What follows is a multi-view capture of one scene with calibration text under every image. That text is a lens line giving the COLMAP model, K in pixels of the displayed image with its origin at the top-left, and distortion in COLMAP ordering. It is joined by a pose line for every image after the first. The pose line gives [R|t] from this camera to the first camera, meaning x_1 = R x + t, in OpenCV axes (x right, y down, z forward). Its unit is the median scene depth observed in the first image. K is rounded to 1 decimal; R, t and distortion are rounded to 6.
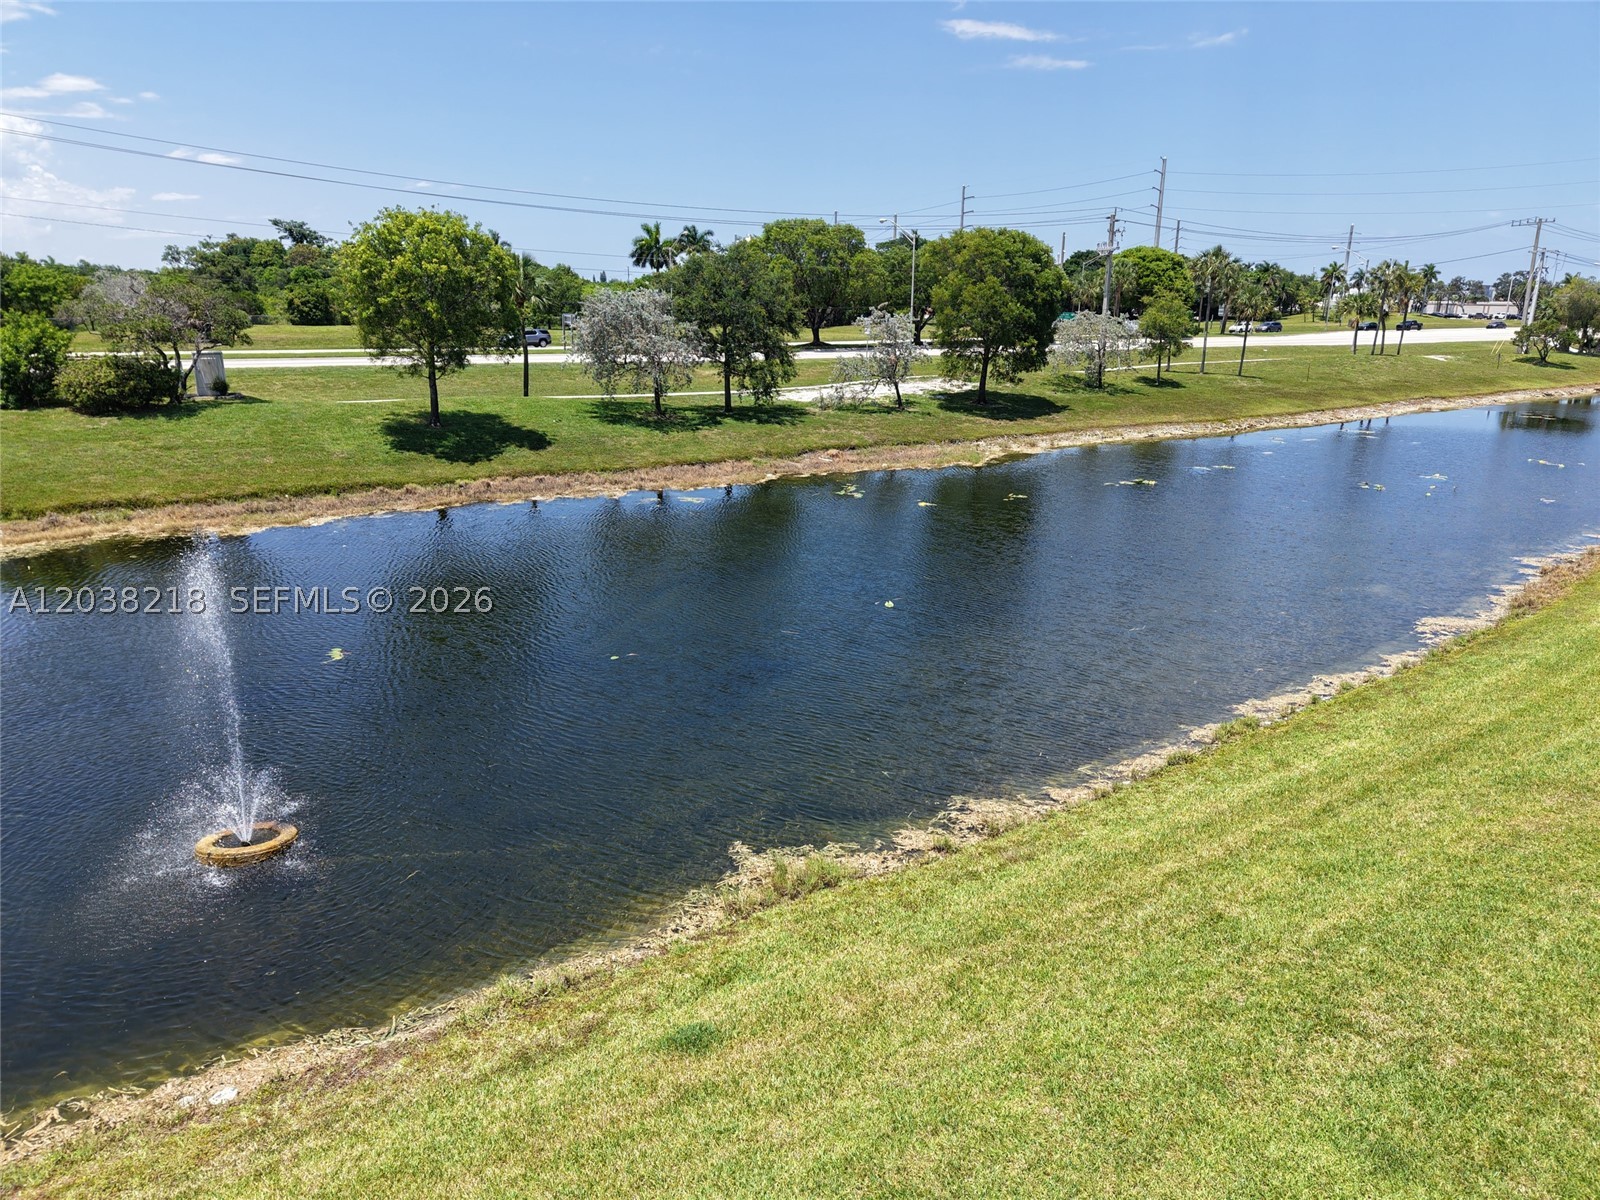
lens RADIAL K [[1064.9, 0, 797.5], [0, 1064.9, 604.5], [0, 0, 1]] dist [0.027774, -0.026653]
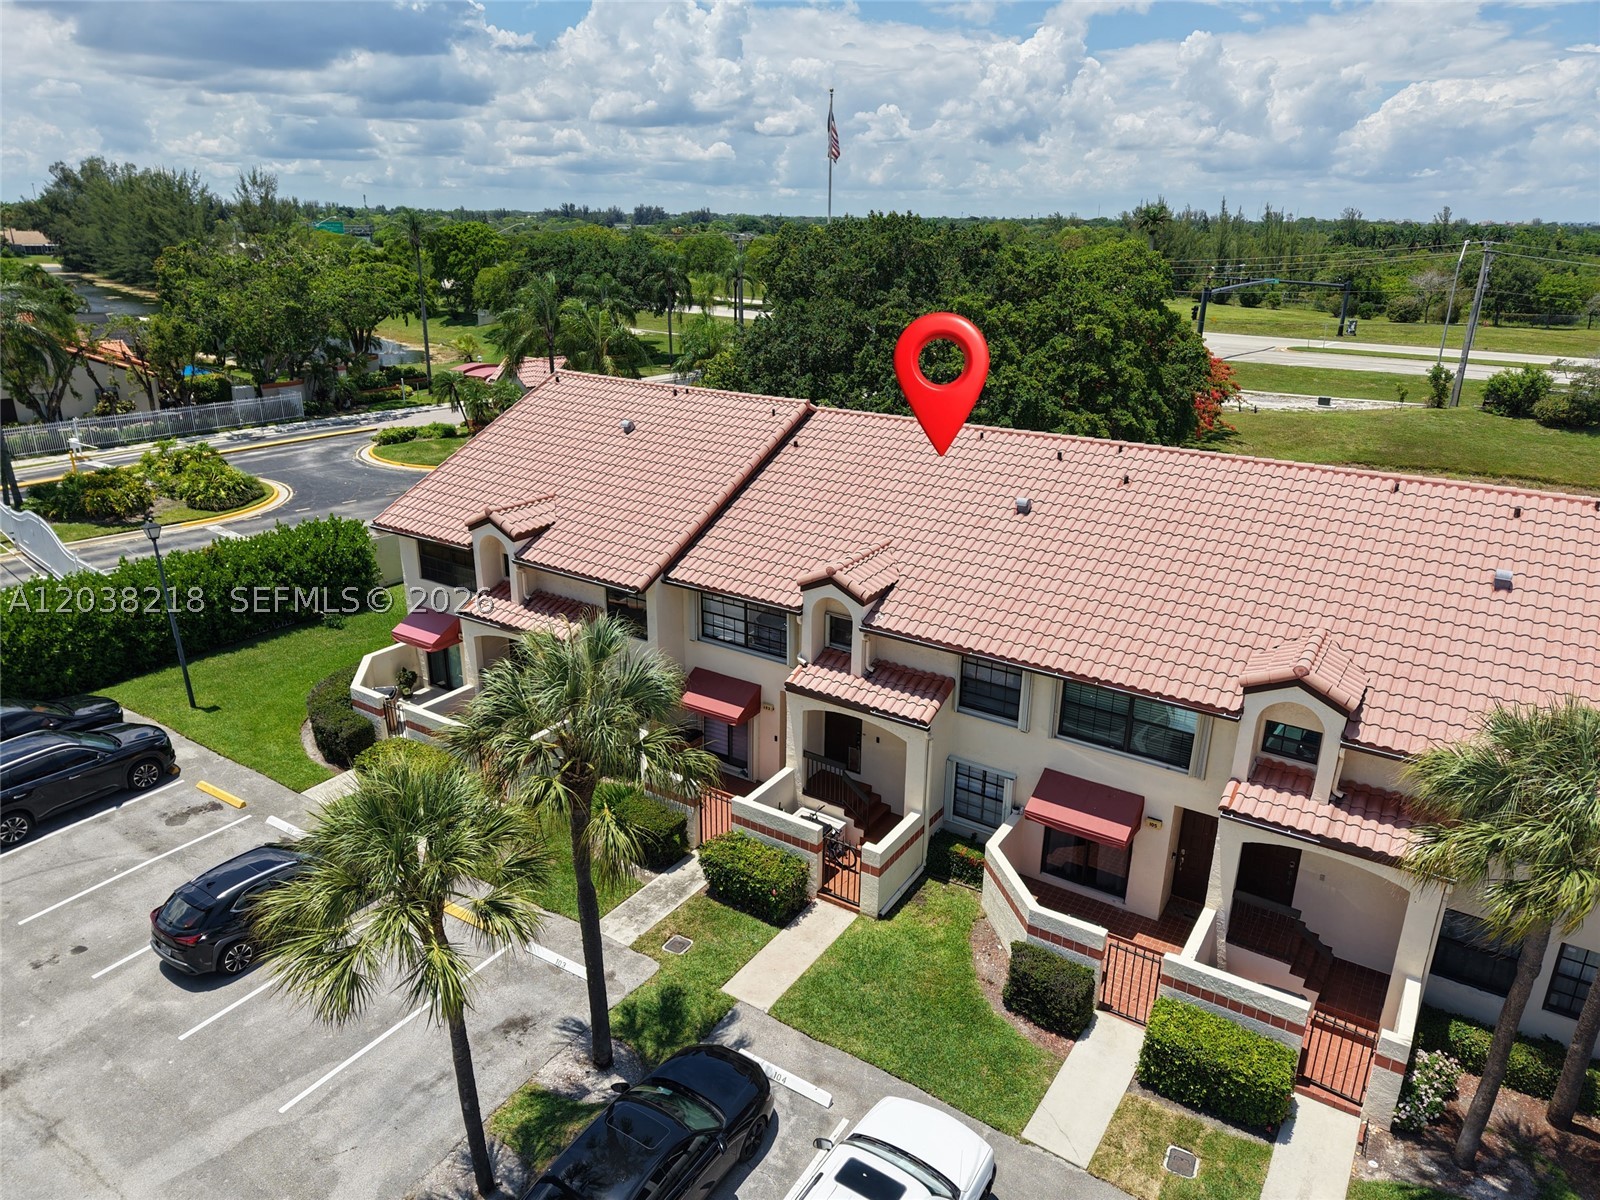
lens RADIAL K [[1059.3, 0, 796.3], [0, 1059.3, 592.7], [0, 0, 1]] dist [0.012700, 0.000679]
pose [[0.365433, 0.295708, -0.882619, 0.507845], [-0.264159, 0.942160, 0.206286, 0.045161], [0.892569, 0.157768, 0.422410, -0.780798]]
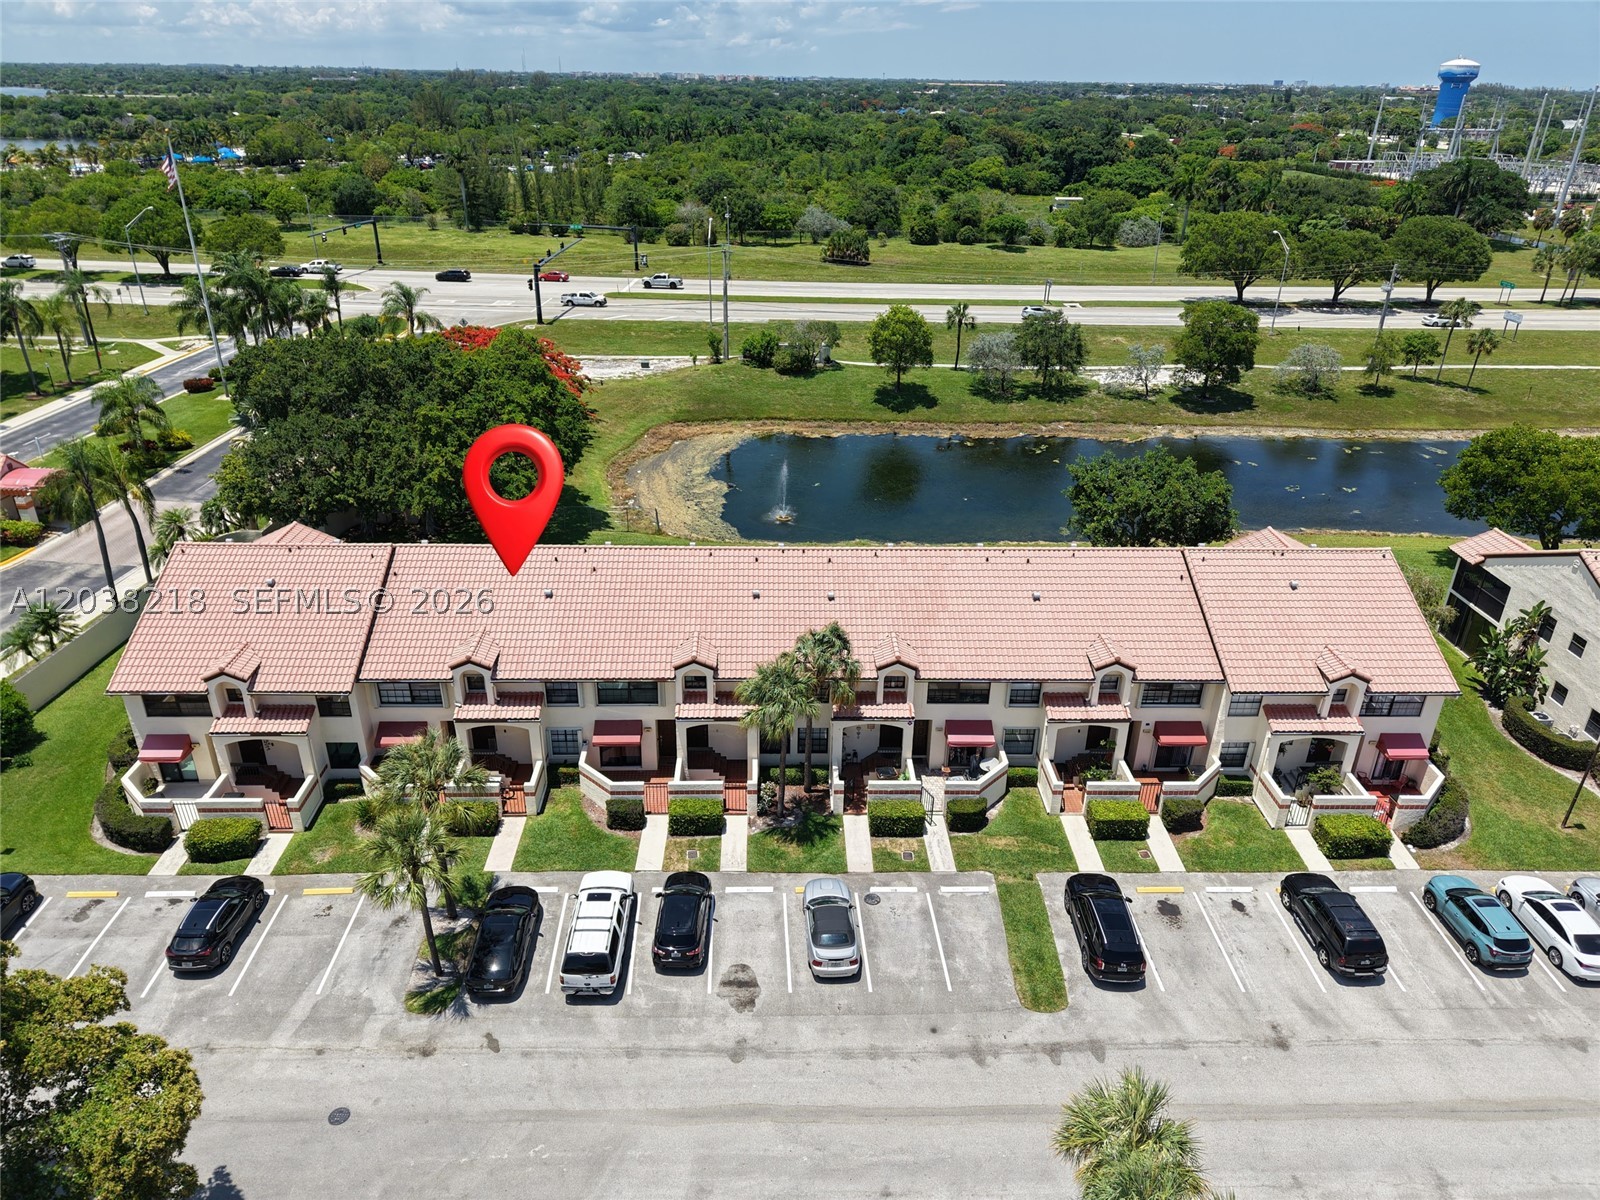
lens RADIAL K [[1064.9, 0, 797.5], [0, 1064.9, 604.5], [0, 0, 1]] dist [0.027774, -0.026653]
pose [[0.834972, 0.240025, -0.495187, 0.798876], [-0.155700, 0.966136, 0.205763, -0.165048], [0.527806, -0.094706, 0.844069, -1.228210]]
